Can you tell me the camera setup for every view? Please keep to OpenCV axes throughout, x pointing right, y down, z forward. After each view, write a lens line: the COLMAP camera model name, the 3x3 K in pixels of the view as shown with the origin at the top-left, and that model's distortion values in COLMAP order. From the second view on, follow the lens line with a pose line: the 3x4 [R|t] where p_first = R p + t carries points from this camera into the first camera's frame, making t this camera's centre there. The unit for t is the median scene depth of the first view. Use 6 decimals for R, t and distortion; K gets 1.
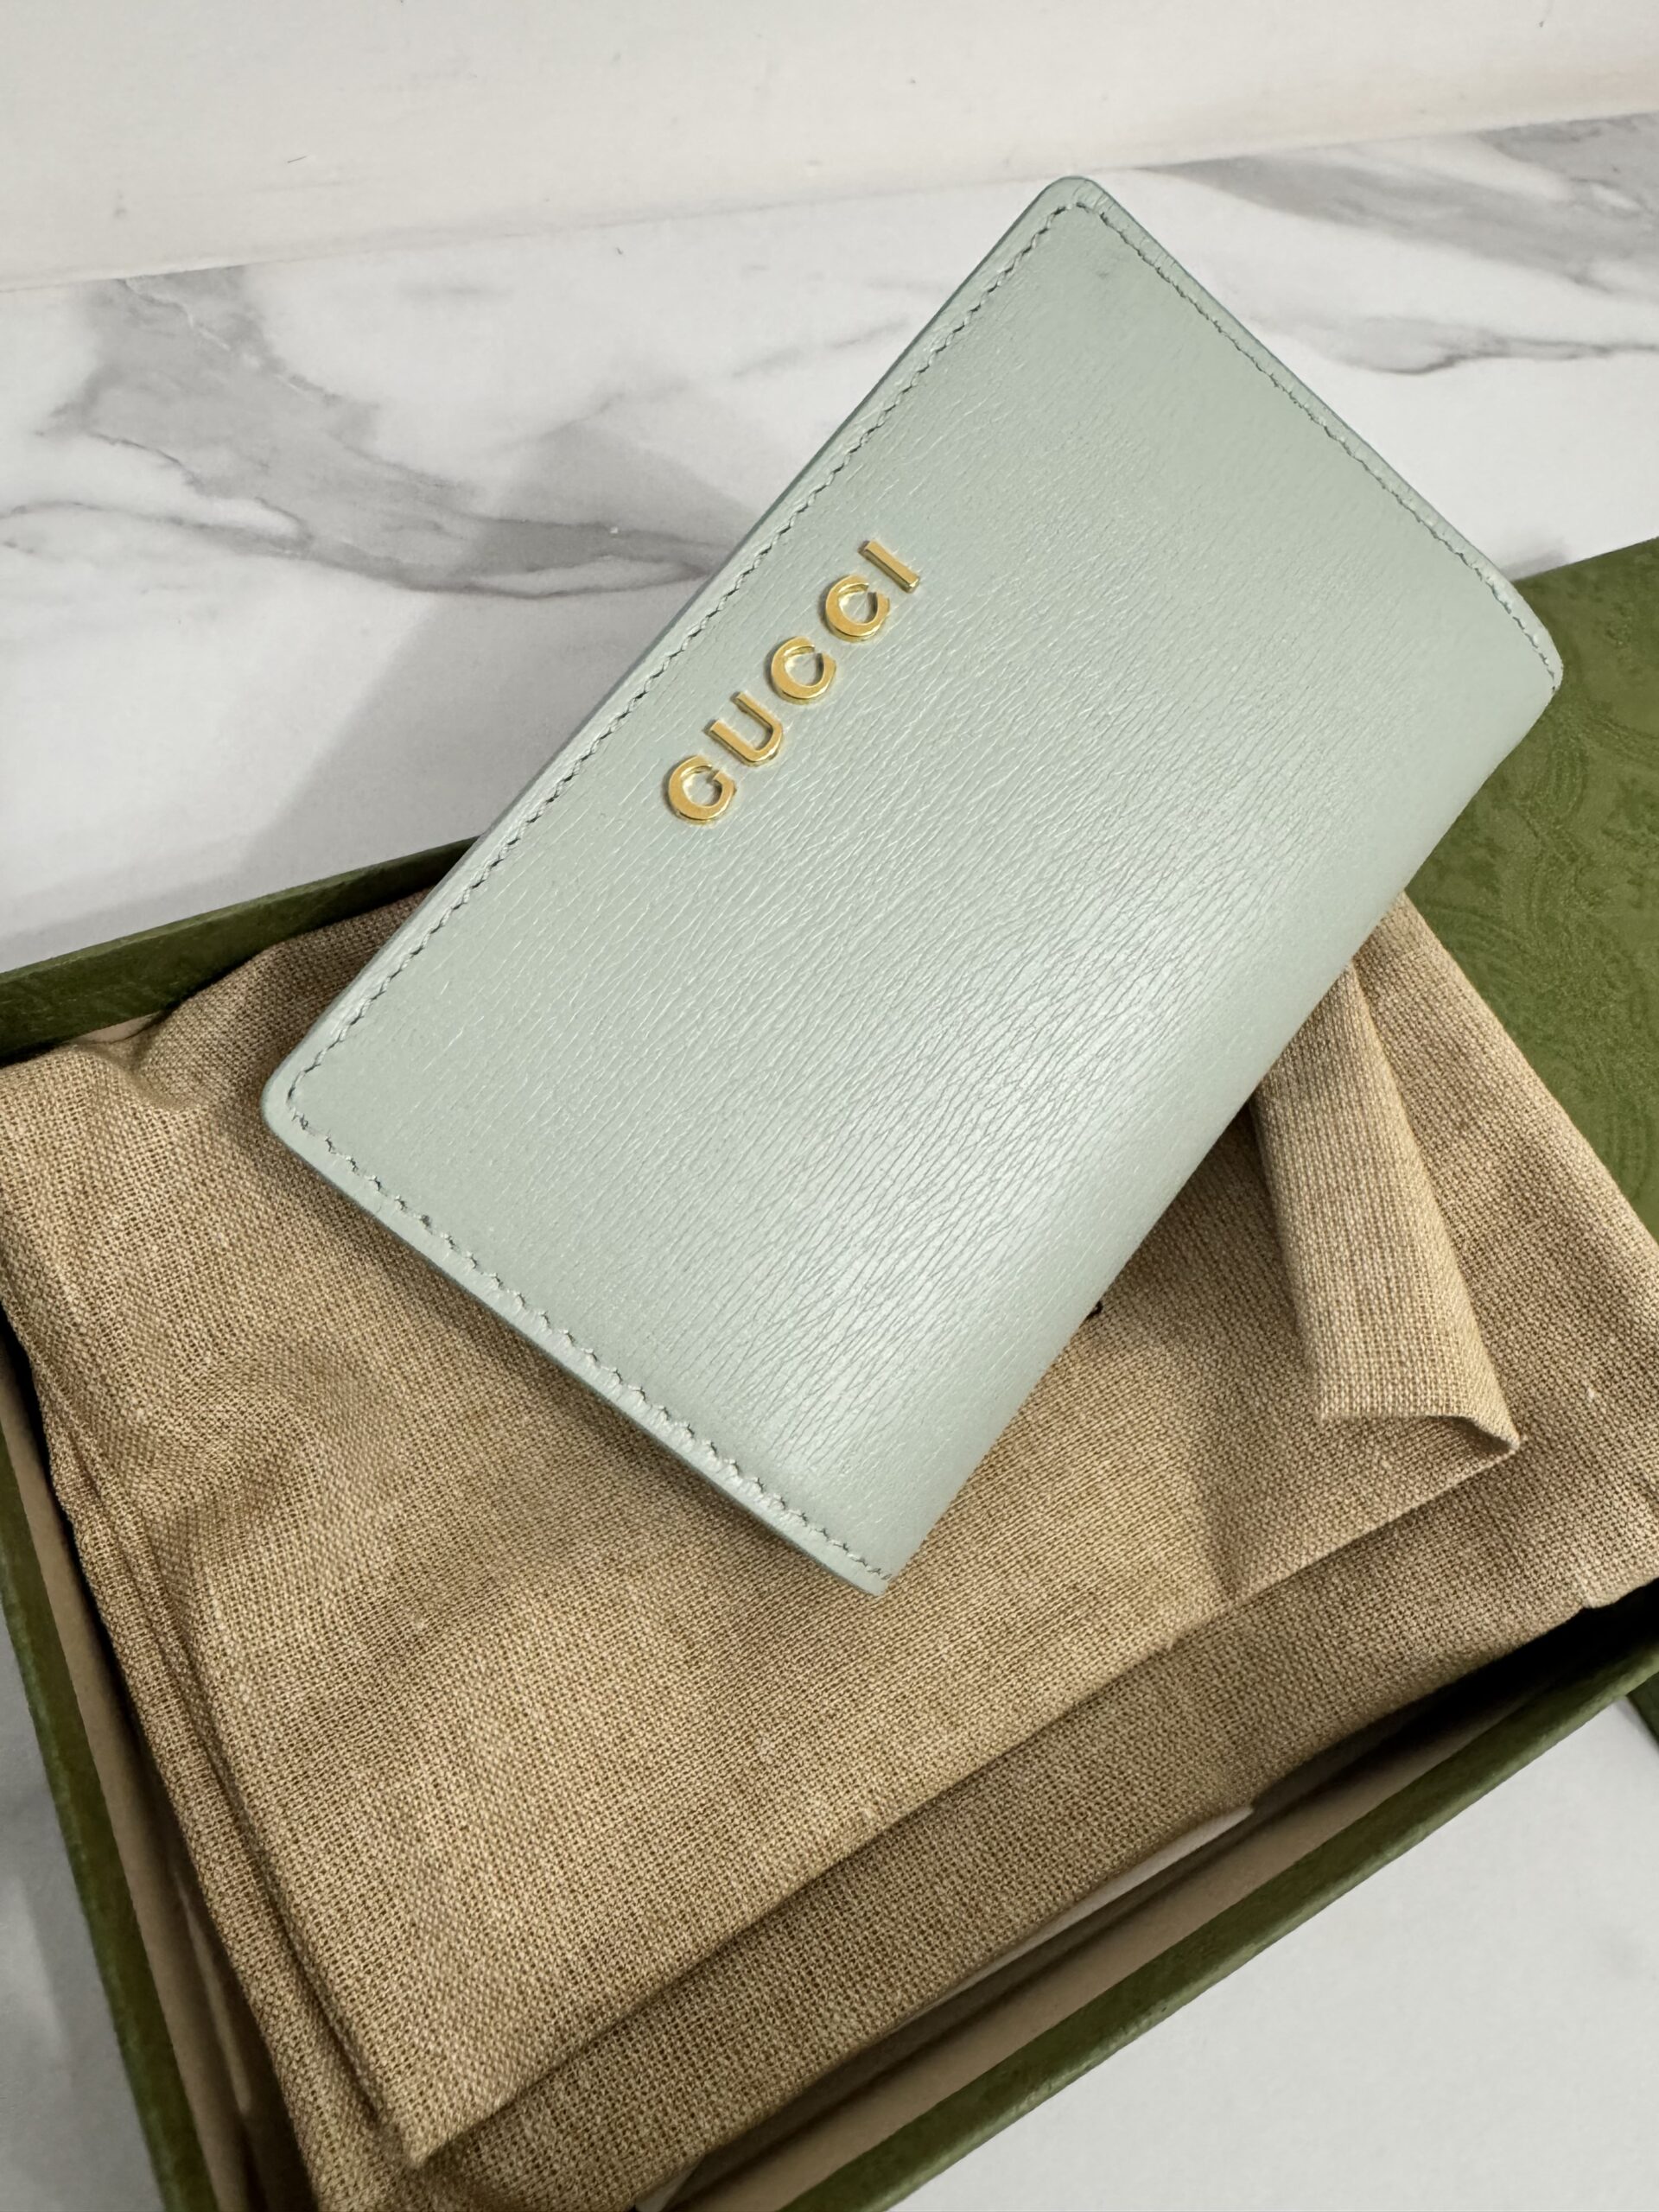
lens RADIAL K [[1565.6, 0, 830.8], [0, 1565.6, 1012.2], [0, 0, 1]] dist [-0.022790, 0.042145]
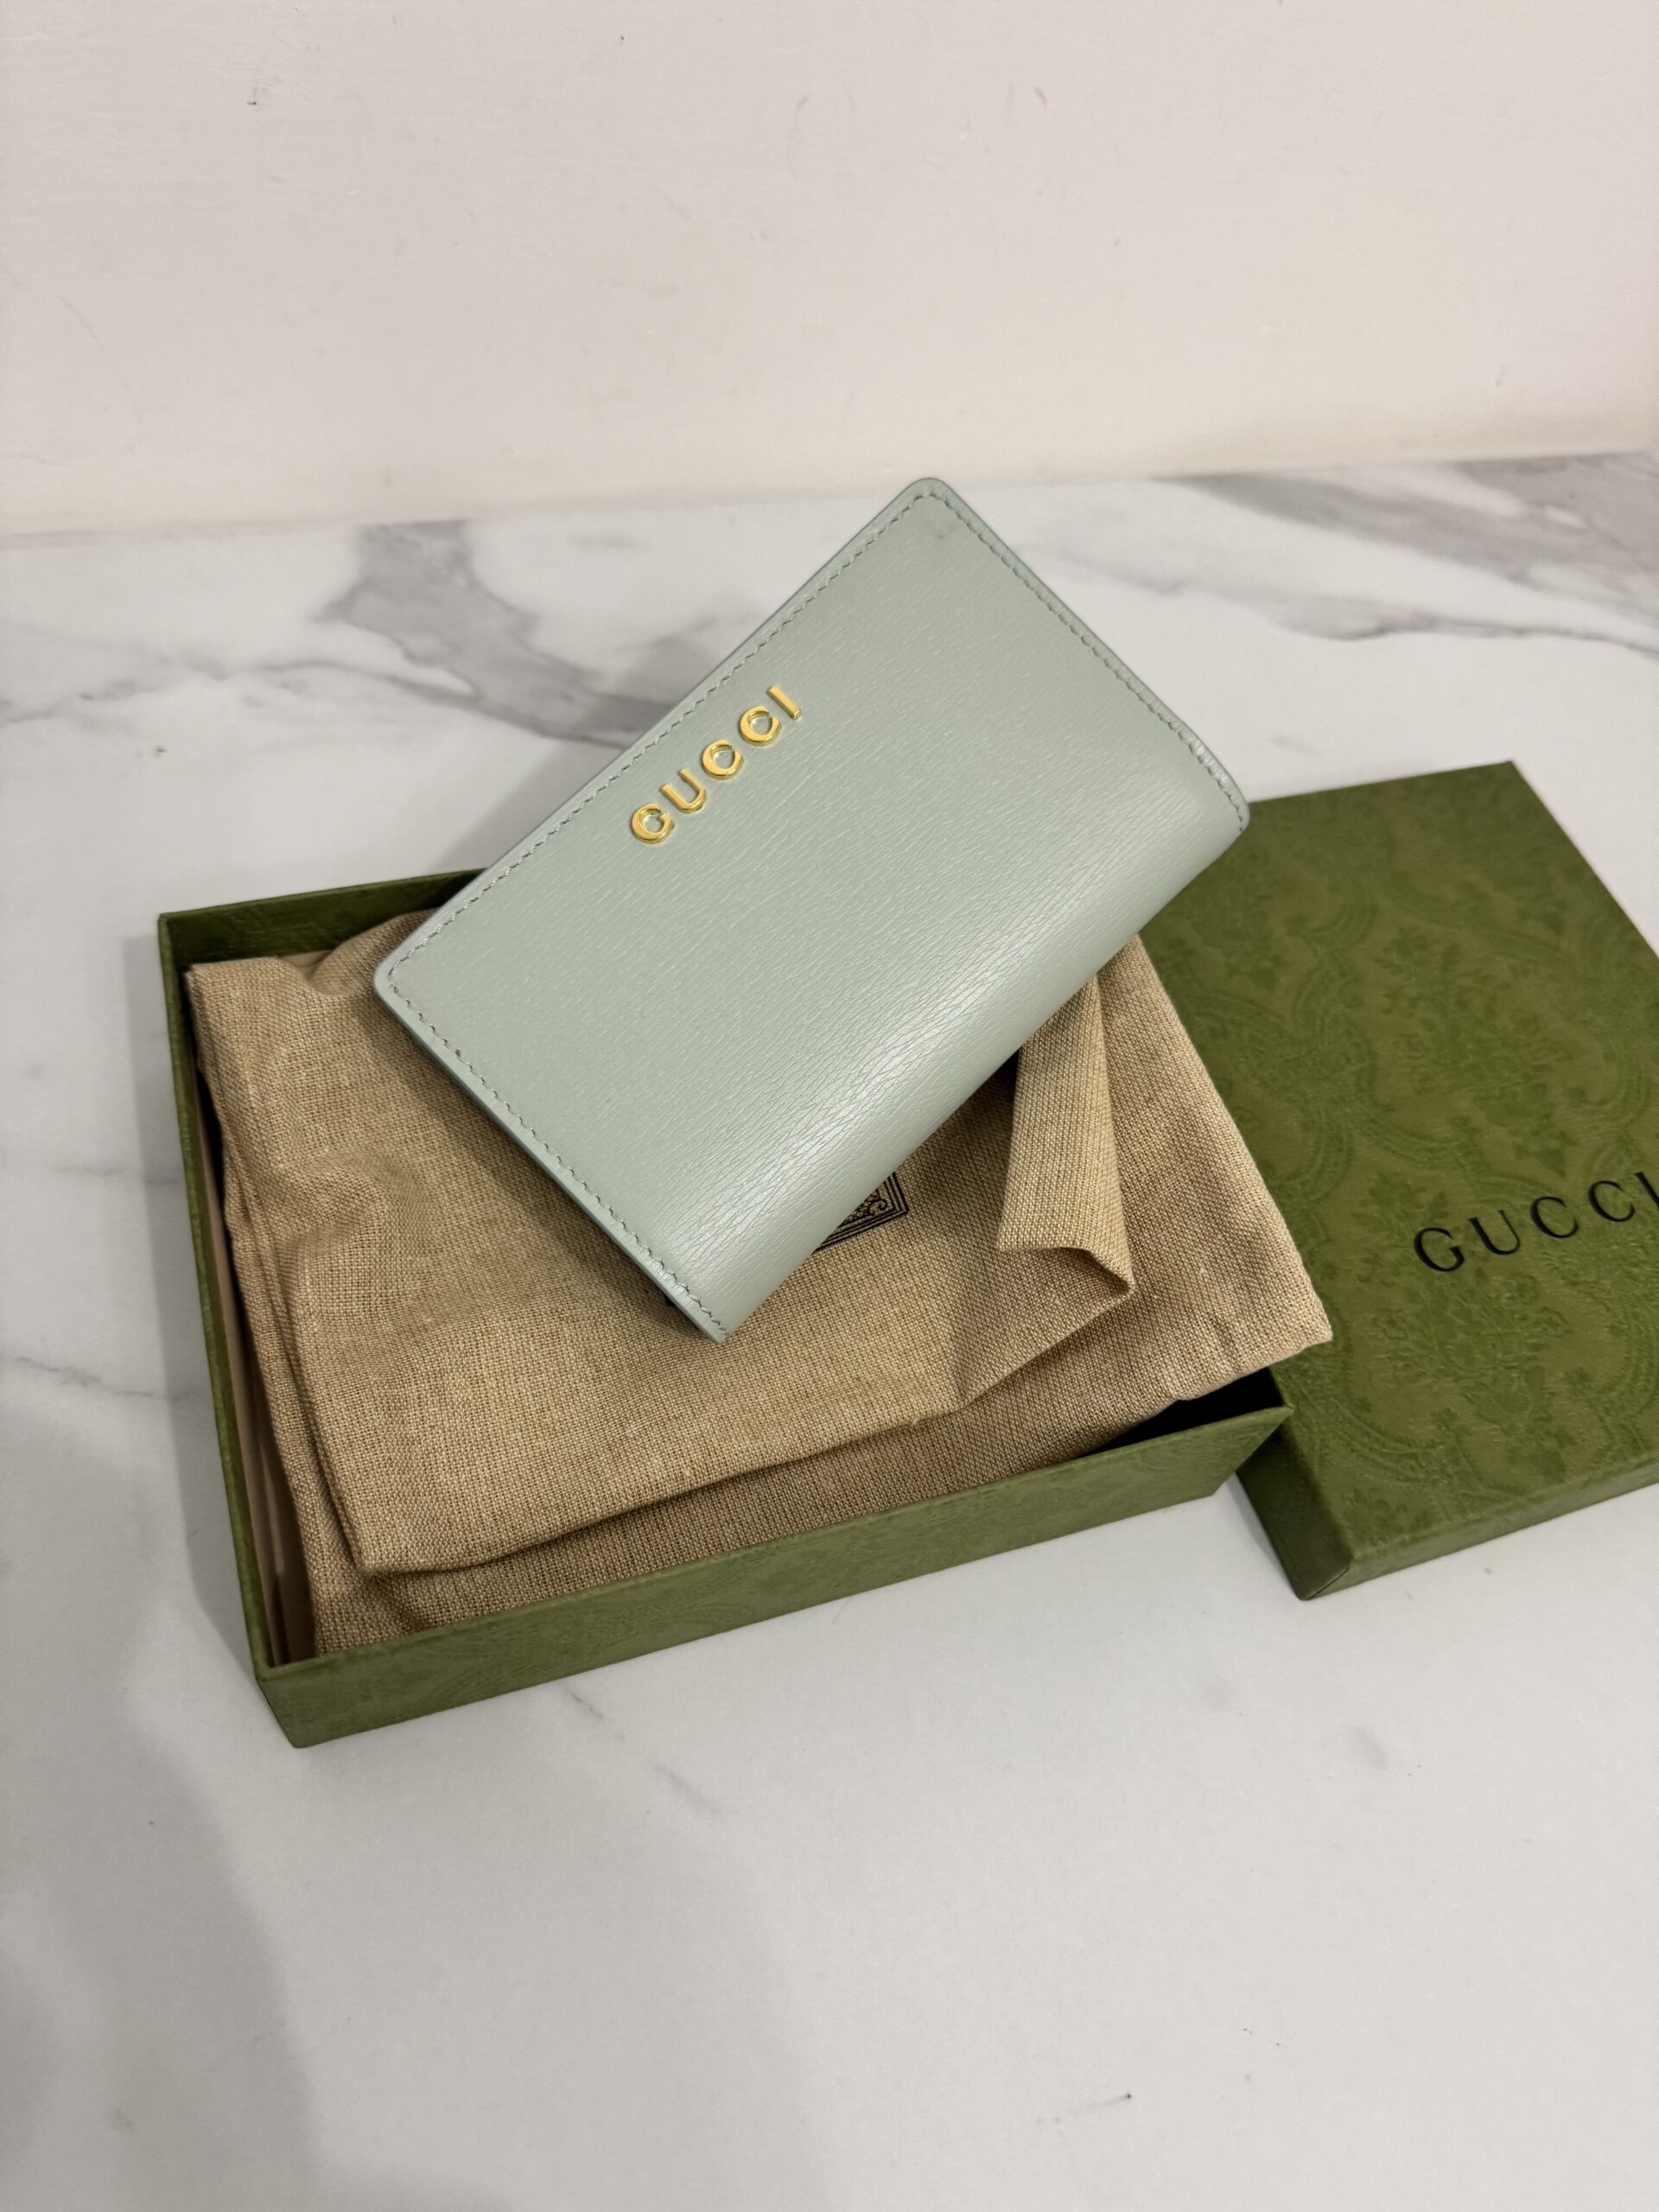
lens RADIAL K [[1534.8, 0, 829.5], [0, 1534.8, 1106.0], [0, 0, 1]] dist [0.150264, -0.280765]
pose [[0.986784, 0.090148, -0.134648, 0.322172], [-0.104165, 0.989422, -0.100961, 0.276196], [0.124122, 0.113653, 0.985737, -0.520858]]
